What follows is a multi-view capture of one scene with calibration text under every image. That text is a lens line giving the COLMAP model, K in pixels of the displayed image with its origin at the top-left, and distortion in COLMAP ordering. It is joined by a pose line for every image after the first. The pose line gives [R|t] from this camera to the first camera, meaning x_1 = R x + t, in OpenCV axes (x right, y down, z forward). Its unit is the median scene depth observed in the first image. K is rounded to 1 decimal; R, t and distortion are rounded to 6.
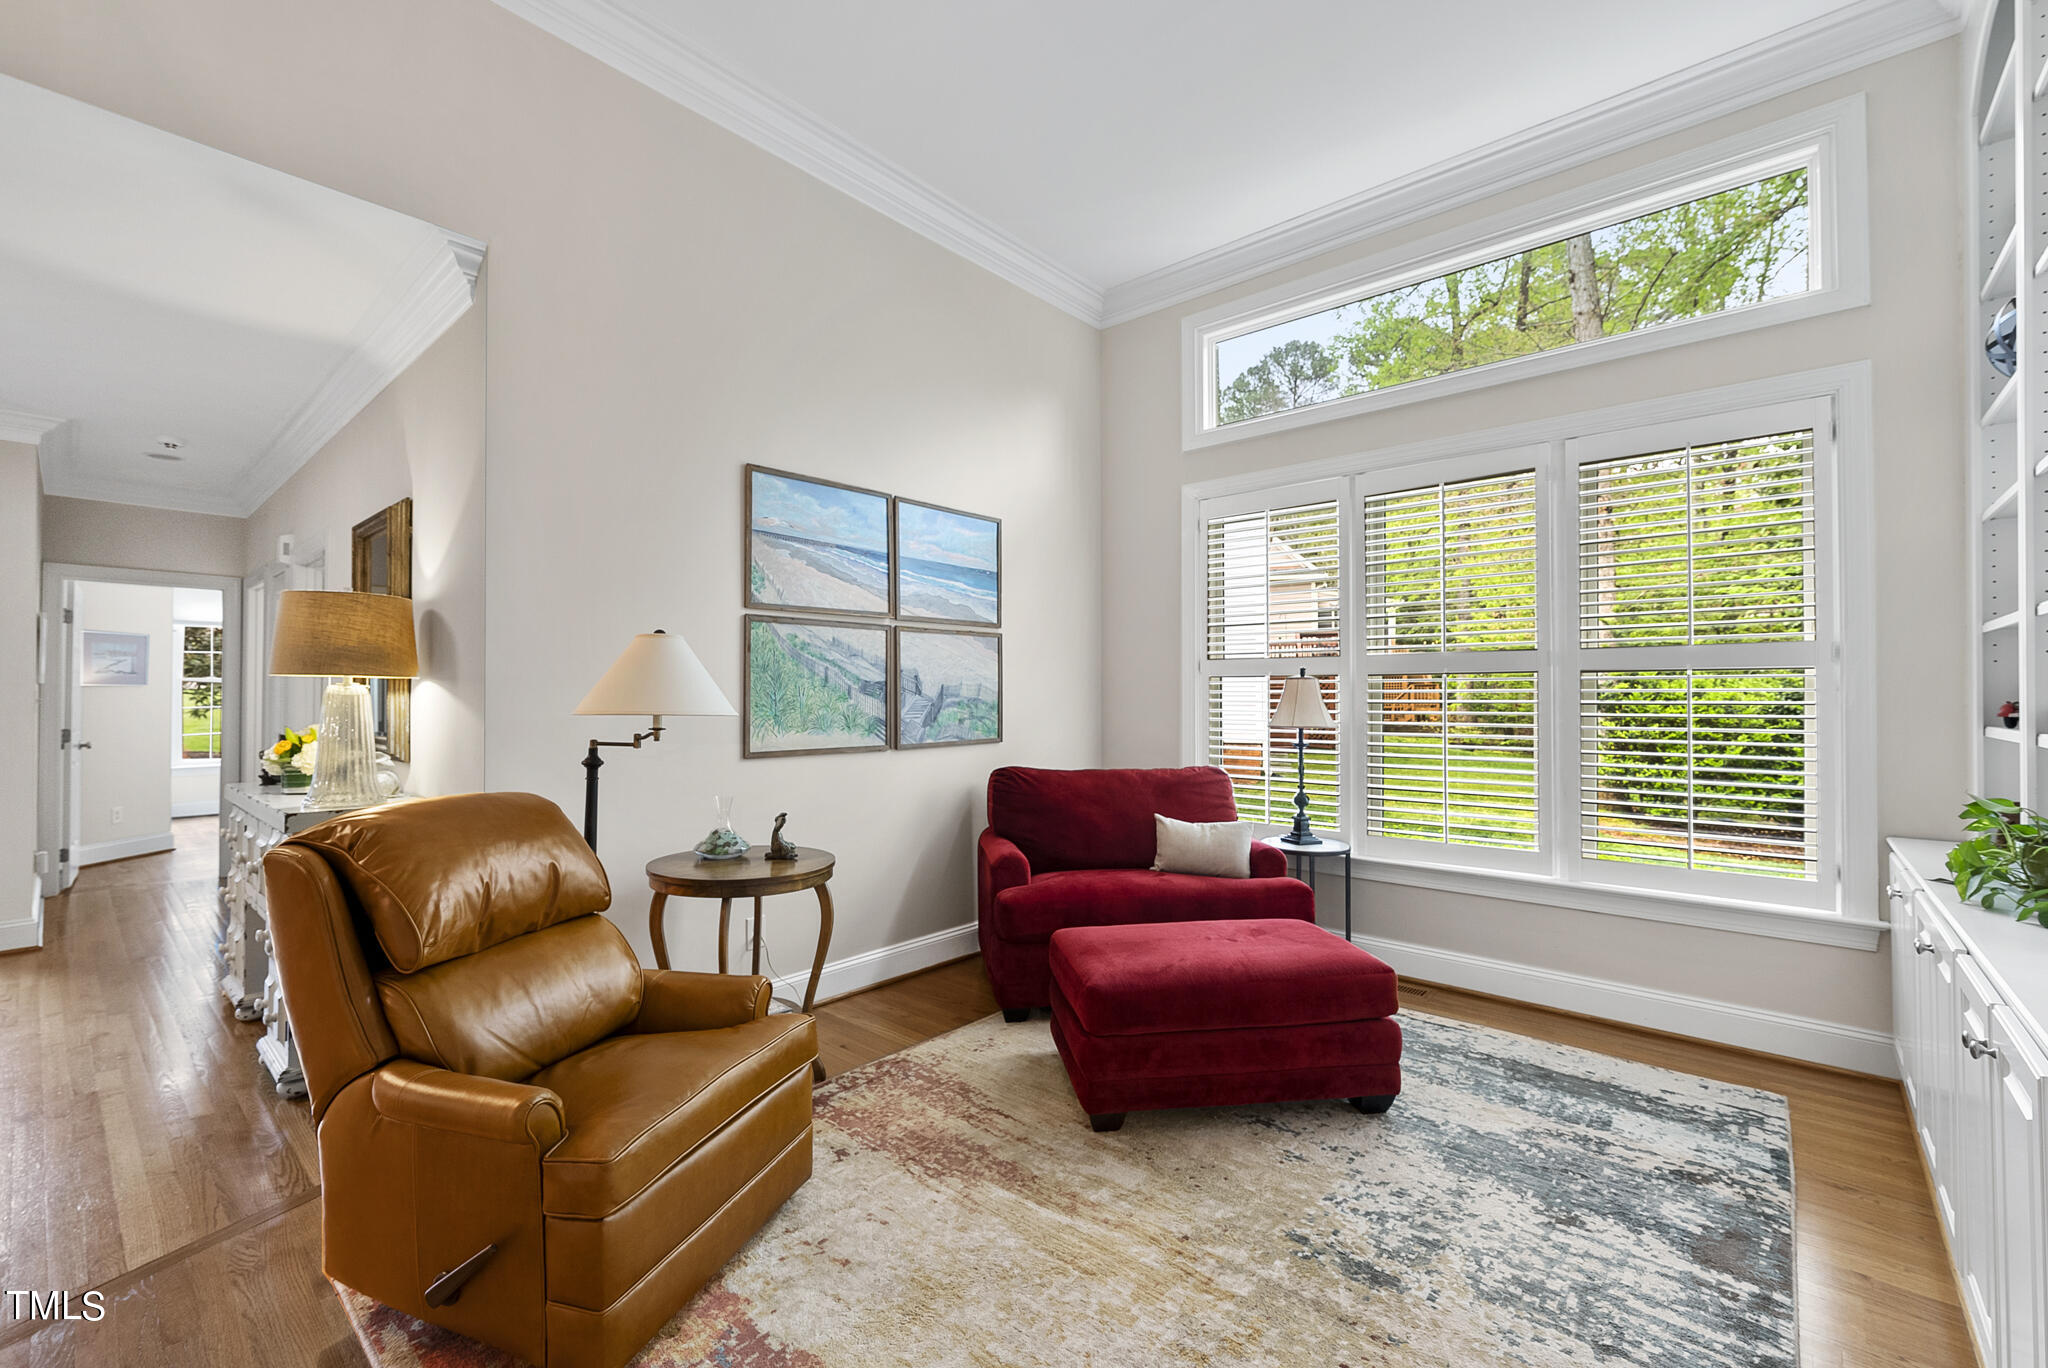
lens RADIAL K [[867.8, 0, 1034.0], [0, 867.8, 680.8], [0, 0, 1]] dist [0.001605, -0.000477]
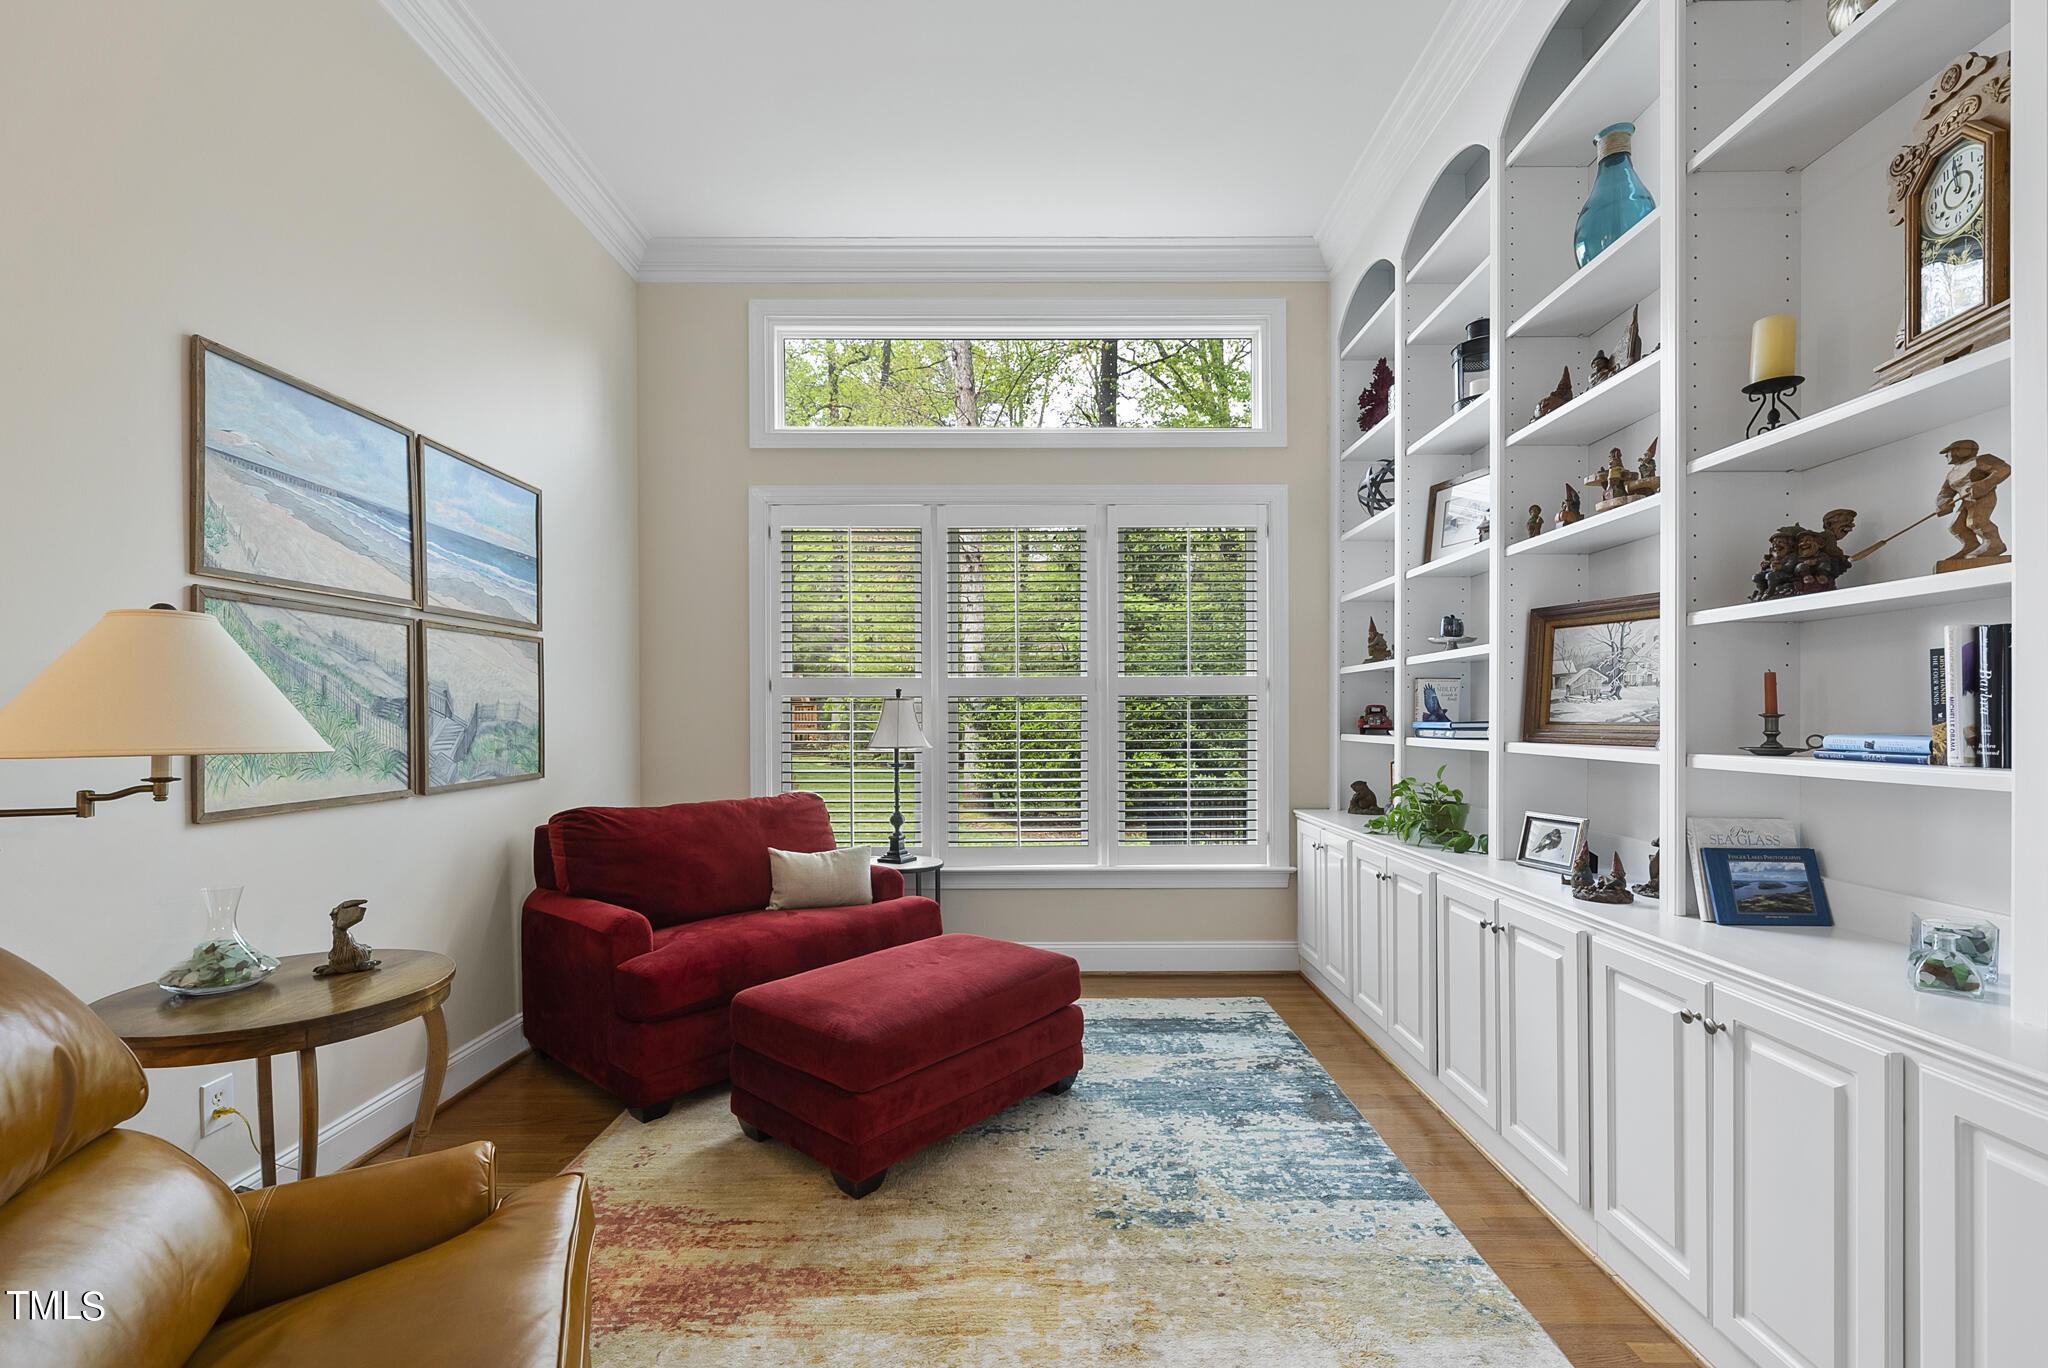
lens RADIAL K [[867.8, 0, 1089.9], [0, 867.8, 713.5], [0, 0, 1]] dist [0.001605, -0.000477]
pose [[0.744408, -0.002304, 0.667721, -0.270213], [-0.006834, 0.999915, 0.011069, 0.001498], [-0.667690, -0.012803, 0.744329, 0.131788]]
